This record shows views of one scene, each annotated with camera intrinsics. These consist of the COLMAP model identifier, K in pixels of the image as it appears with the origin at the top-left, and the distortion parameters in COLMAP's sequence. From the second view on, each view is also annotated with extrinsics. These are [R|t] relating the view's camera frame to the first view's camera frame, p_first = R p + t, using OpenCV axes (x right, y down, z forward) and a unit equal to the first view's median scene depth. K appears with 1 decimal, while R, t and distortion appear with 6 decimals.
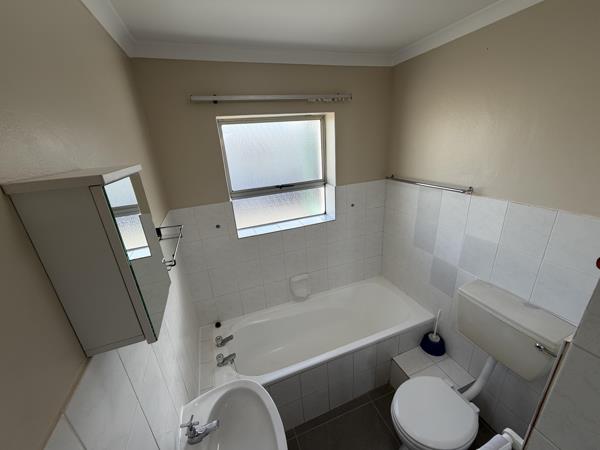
lens RADIAL K [[240.8, 0, 300.4], [0, 240.8, 226.0], [0, 0, 1]] dist [0.002756, 0.000019]
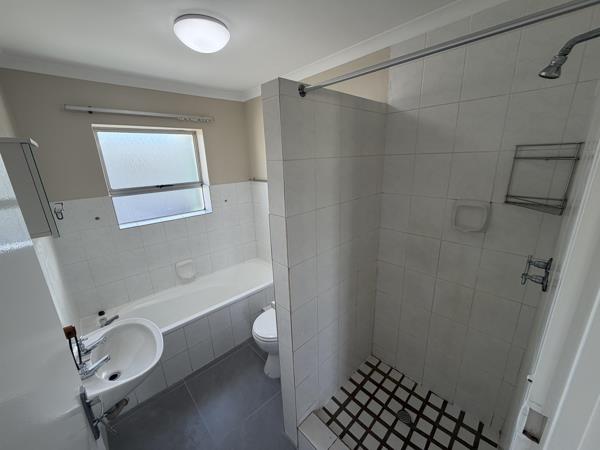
lens RADIAL K [[240.8, 0, 300.3], [0, 240.8, 226.1], [0, 0, 1]] dist [0.002756, 0.000019]
pose [[0.924690, -0.069307, 0.374359, 0.099069], [0.099728, 0.993051, -0.062485, 0.179766], [-0.367427, 0.095113, 0.925176, -0.349402]]
